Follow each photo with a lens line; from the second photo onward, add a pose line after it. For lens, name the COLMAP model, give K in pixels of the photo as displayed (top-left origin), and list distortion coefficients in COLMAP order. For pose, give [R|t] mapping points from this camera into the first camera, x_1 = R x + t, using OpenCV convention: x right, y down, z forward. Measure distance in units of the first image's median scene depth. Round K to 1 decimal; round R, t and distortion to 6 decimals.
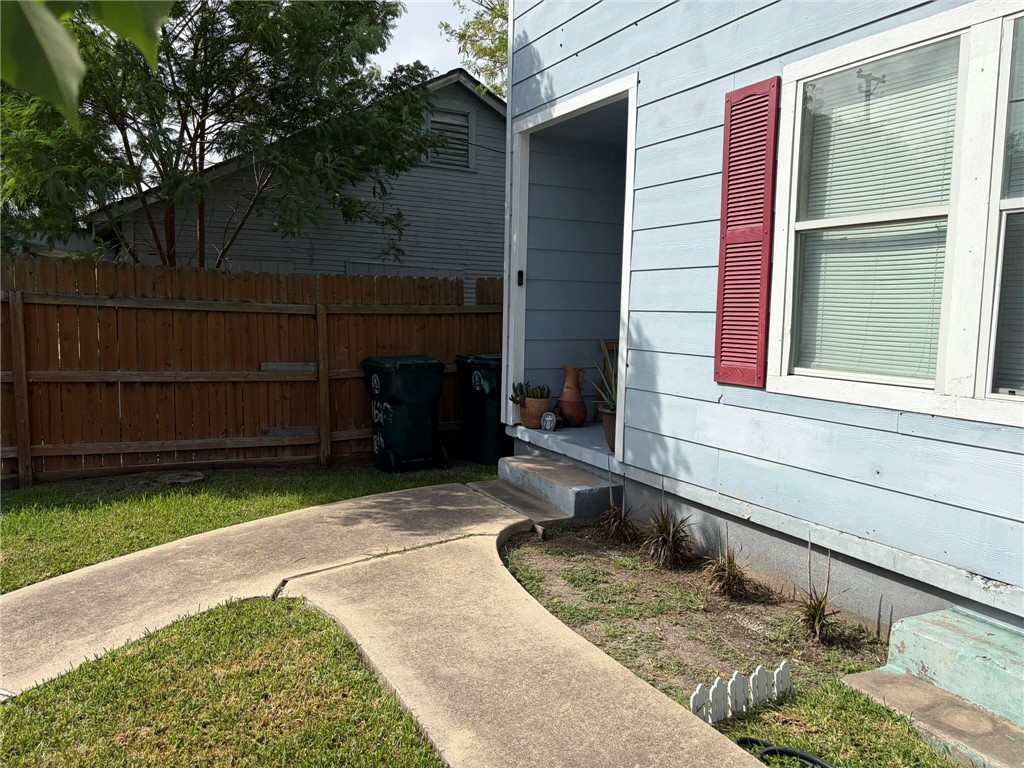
lens RADIAL K [[782.7, 0, 512.0], [0, 782.7, 384.0], [0, 0, 1]] dist [0.082765, -0.003603]
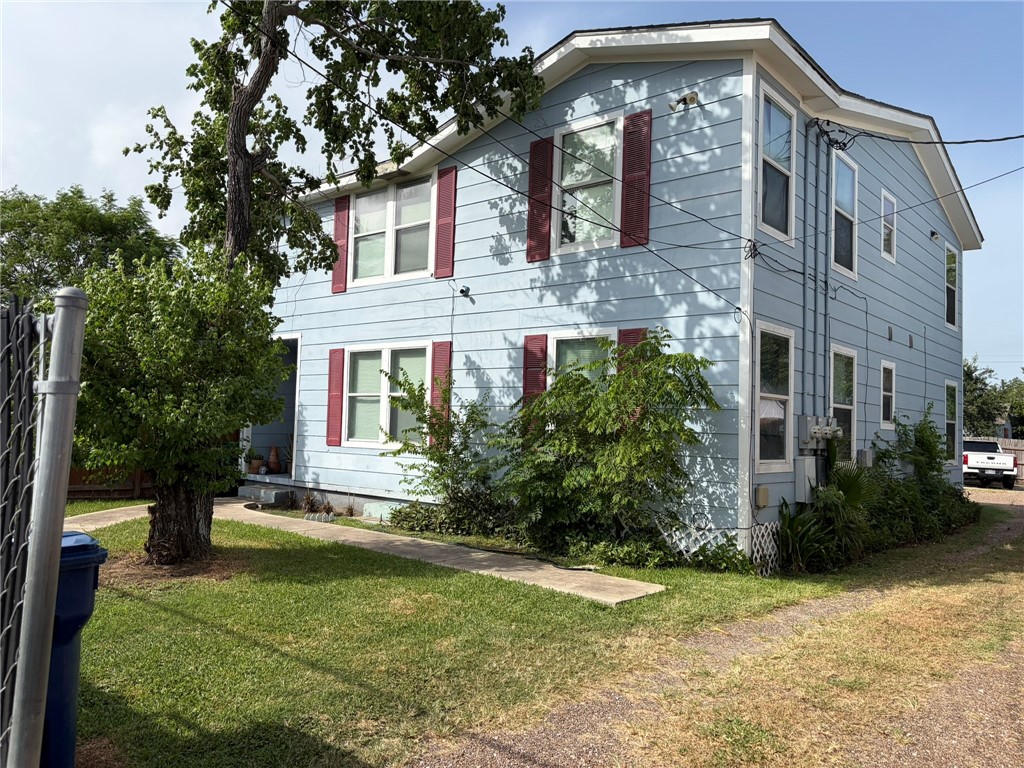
lens RADIAL K [[771.4, 0, 512.0], [0, 771.4, 384.0], [0, 0, 1]] dist [0.028597, -0.011286]
pose [[0.929457, 0.025439, 0.368052, -0.124656], [0.027326, 0.990133, -0.137441, 0.144361], [-0.367917, 0.137803, 0.919591, -1.484217]]
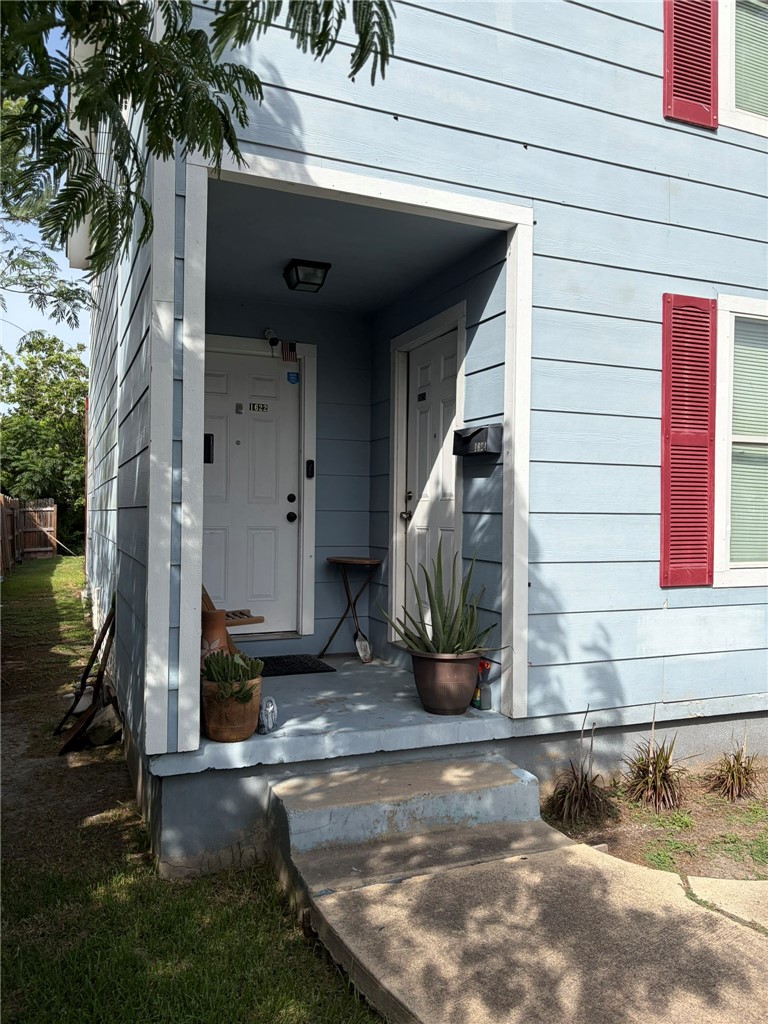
lens RADIAL K [[771.4, 0, 384.0], [0, 771.4, 512.0], [0, 0, 1]] dist [0.028597, -0.011286]
pose [[0.096489, -0.033364, 0.994775, -0.557020], [0.080091, 0.996457, 0.025652, -0.113822], [-0.992106, 0.077197, 0.098820, 0.974796]]
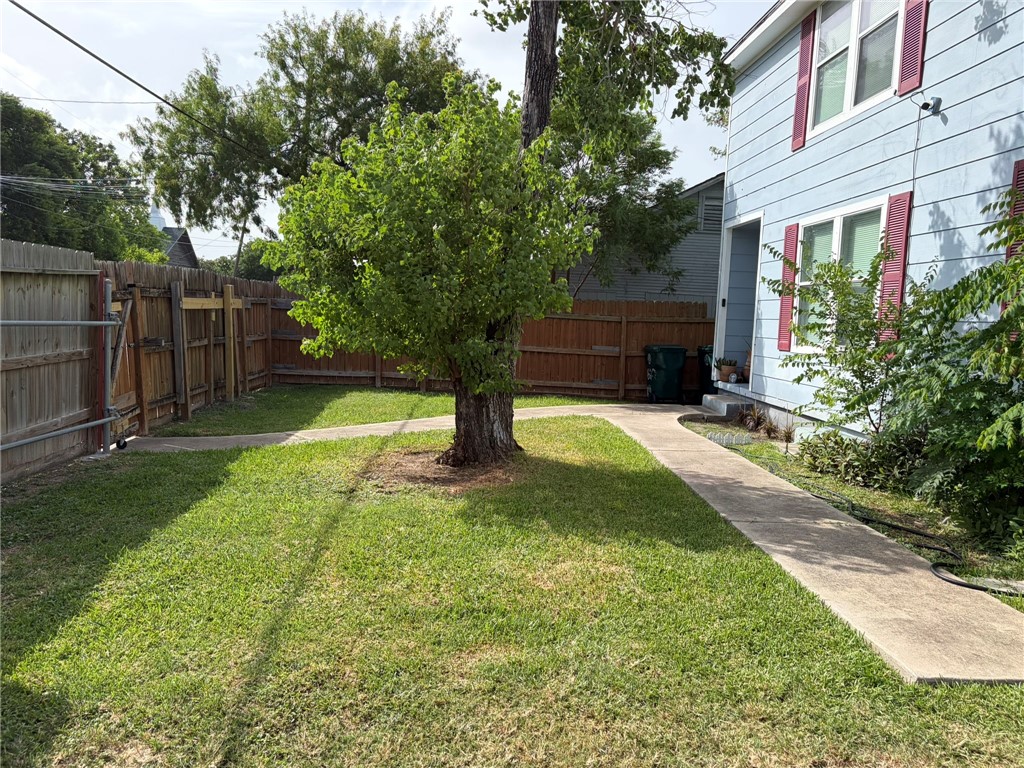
lens RADIAL K [[771.4, 0, 512.0], [0, 771.4, 384.0], [0, 0, 1]] dist [0.028597, -0.011286]
pose [[0.909714, 0.051056, -0.412085, 0.383171], [-0.061017, 0.998076, -0.011041, 0.132424], [0.410729, 0.035188, 0.911078, -1.067533]]
